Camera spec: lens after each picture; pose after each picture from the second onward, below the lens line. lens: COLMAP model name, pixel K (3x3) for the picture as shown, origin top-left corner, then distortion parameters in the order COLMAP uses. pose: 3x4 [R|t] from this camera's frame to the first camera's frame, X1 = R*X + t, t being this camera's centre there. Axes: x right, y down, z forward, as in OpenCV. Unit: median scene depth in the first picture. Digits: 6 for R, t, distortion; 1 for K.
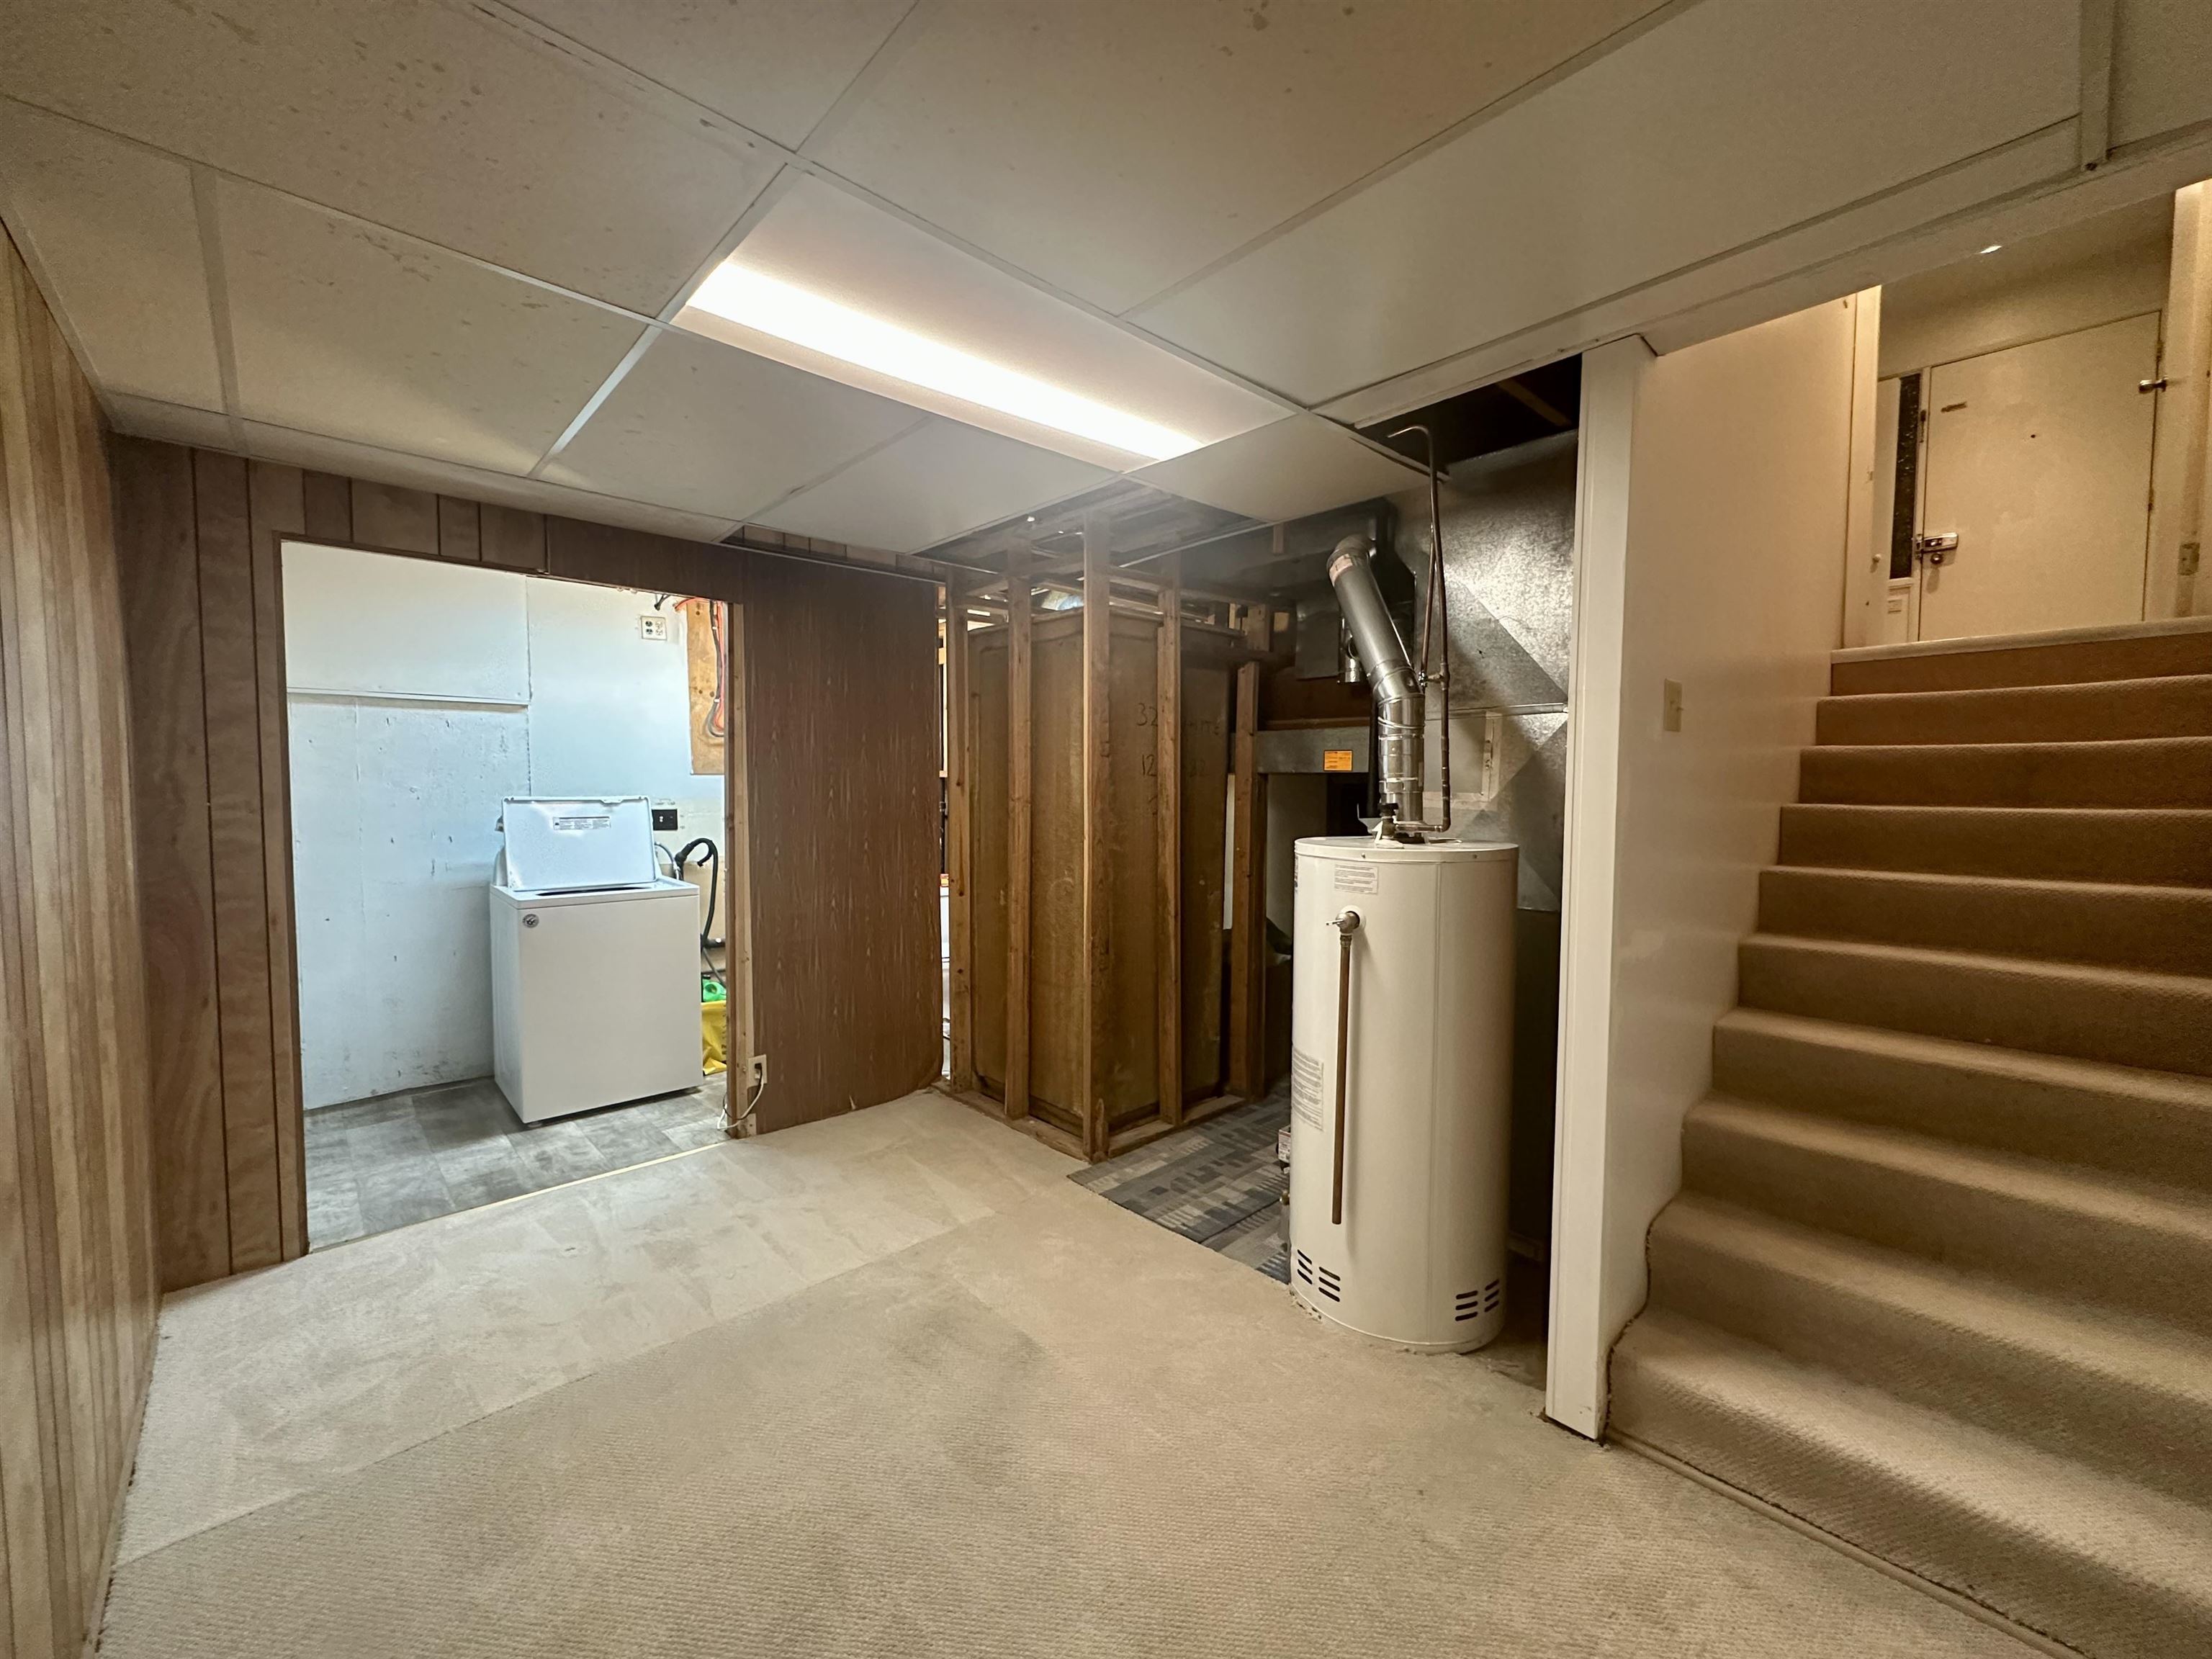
lens RADIAL K [[885.2, 0, 1110.5], [0, 885.2, 827.0], [0, 0, 1]] dist [-0.000606, 0.000675]
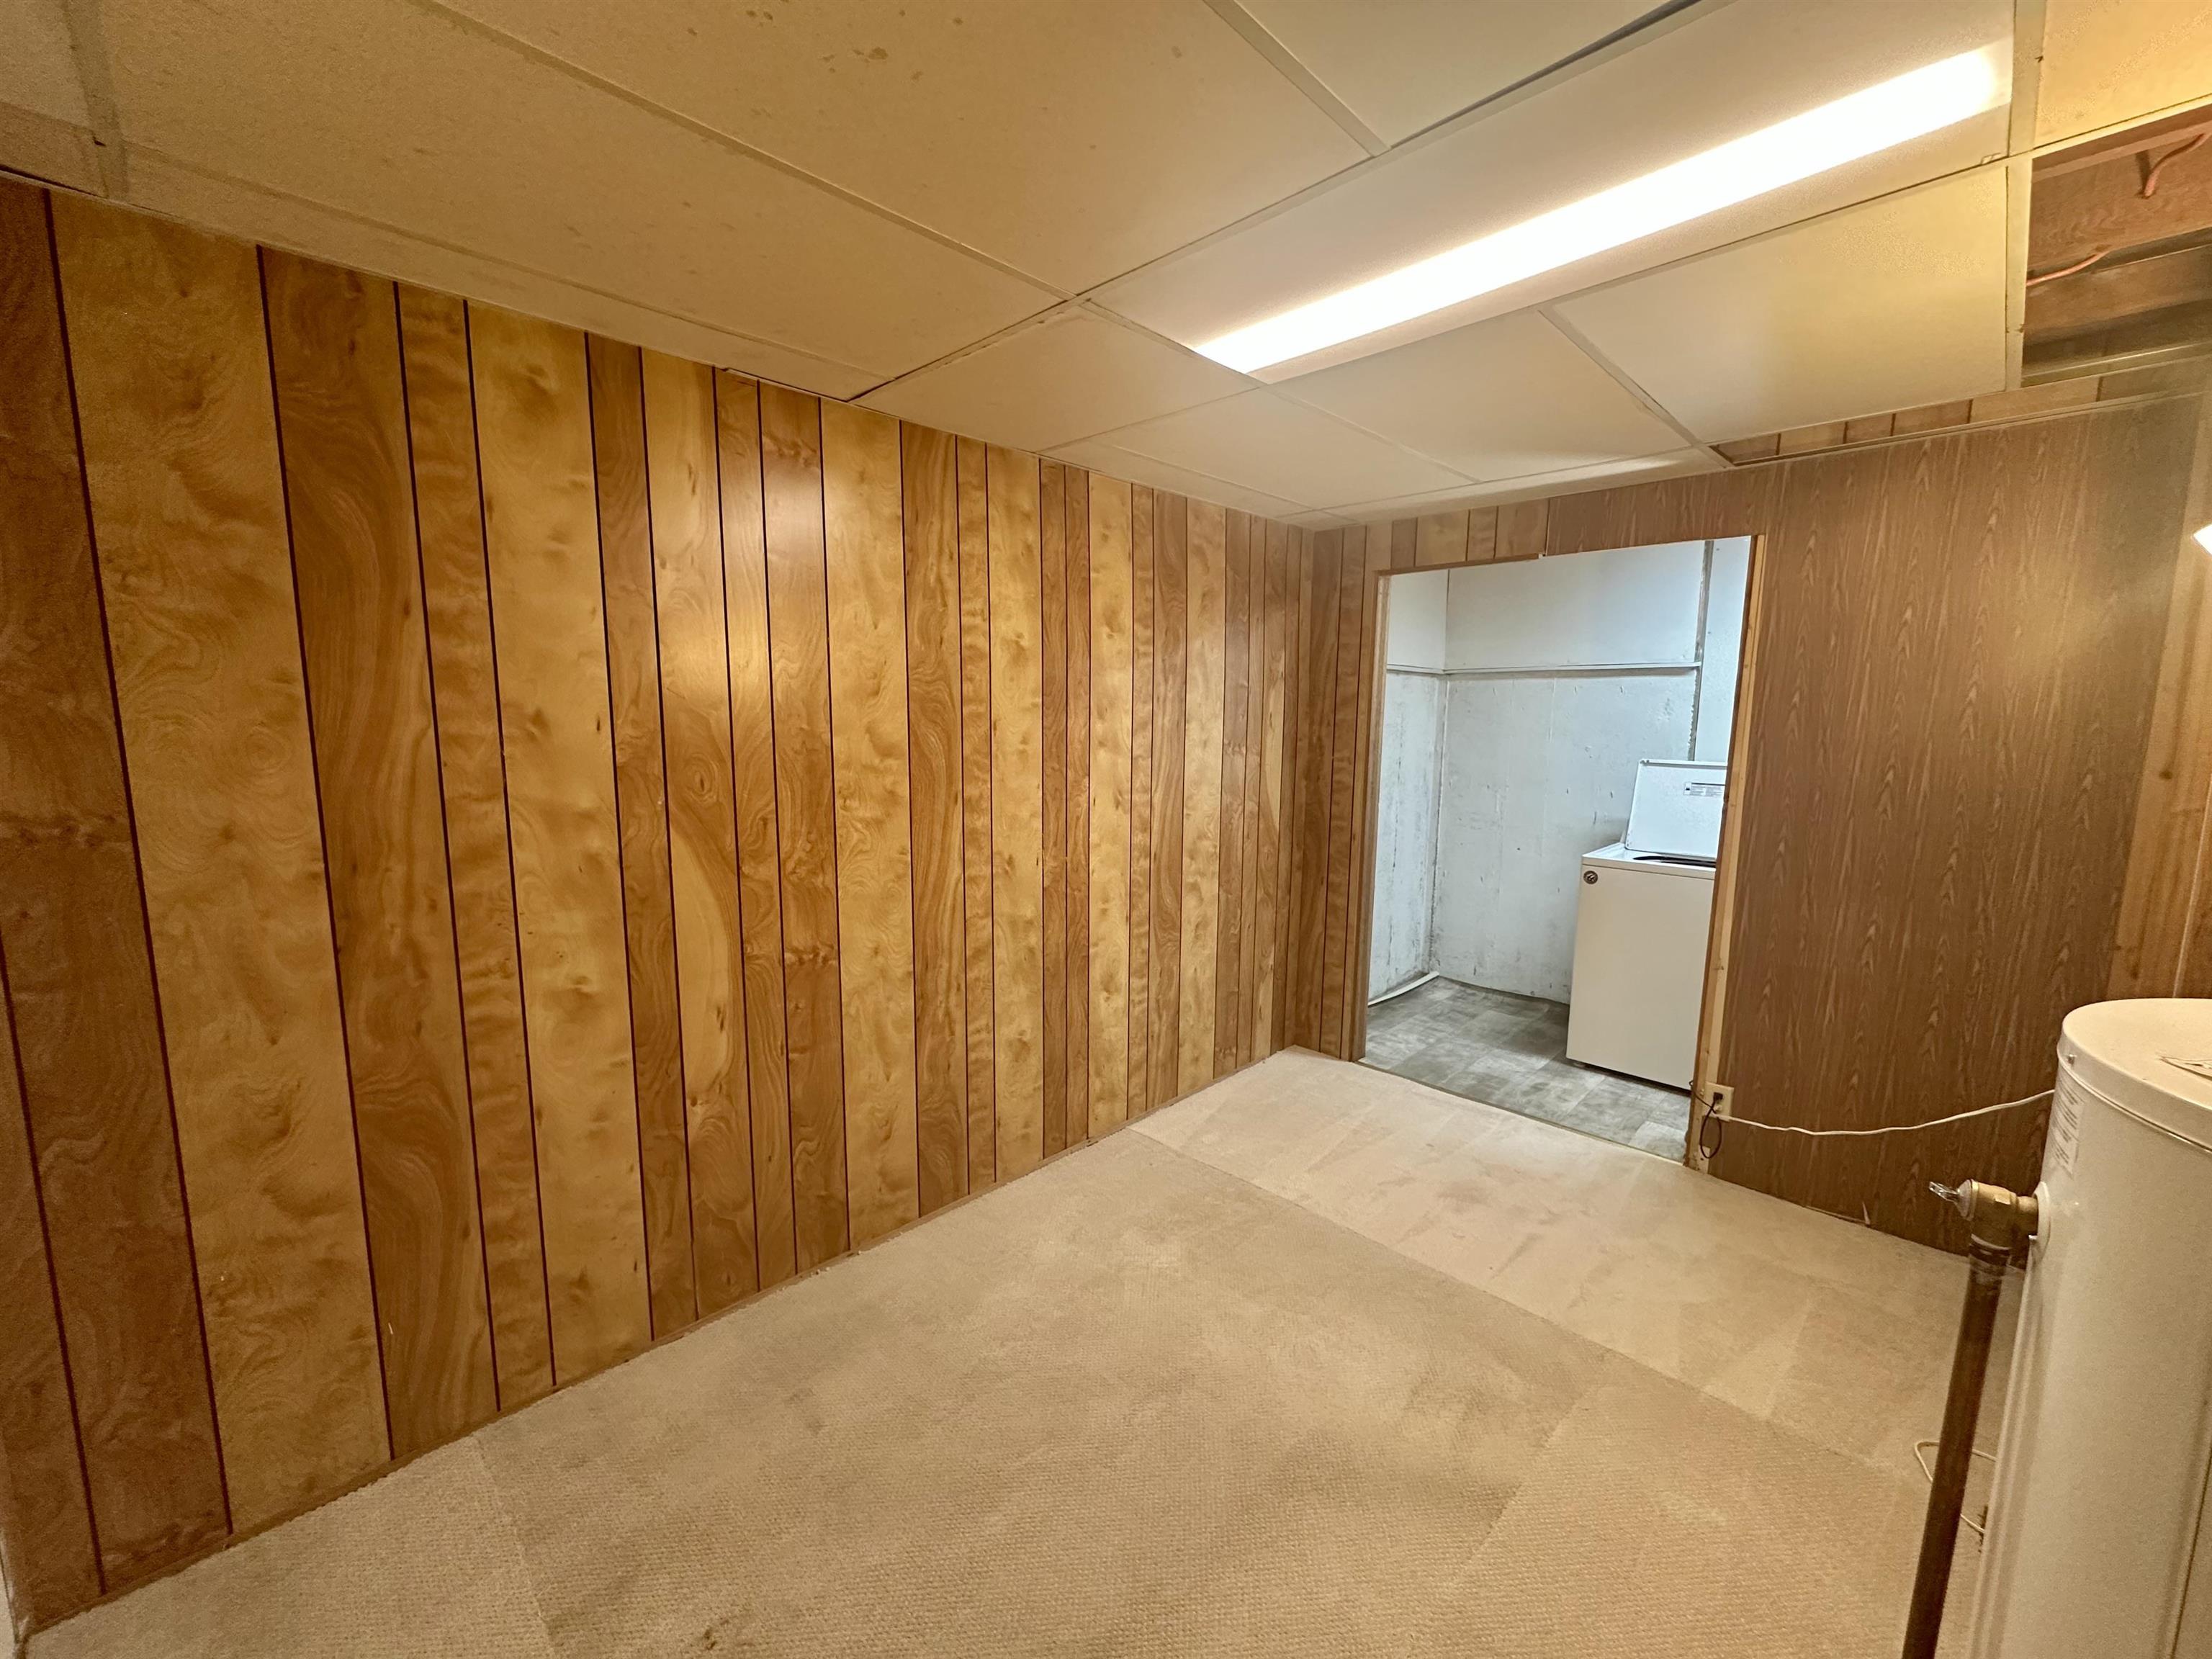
lens RADIAL K [[885.2, 0, 1110.7], [0, 885.2, 837.5], [0, 0, 1]] dist [-0.000606, 0.000675]
pose [[0.032177, 0.132416, -0.990672, 0.402355], [-0.057838, 0.989771, 0.130417, -0.050171], [0.997807, 0.053103, 0.039506, 0.406651]]
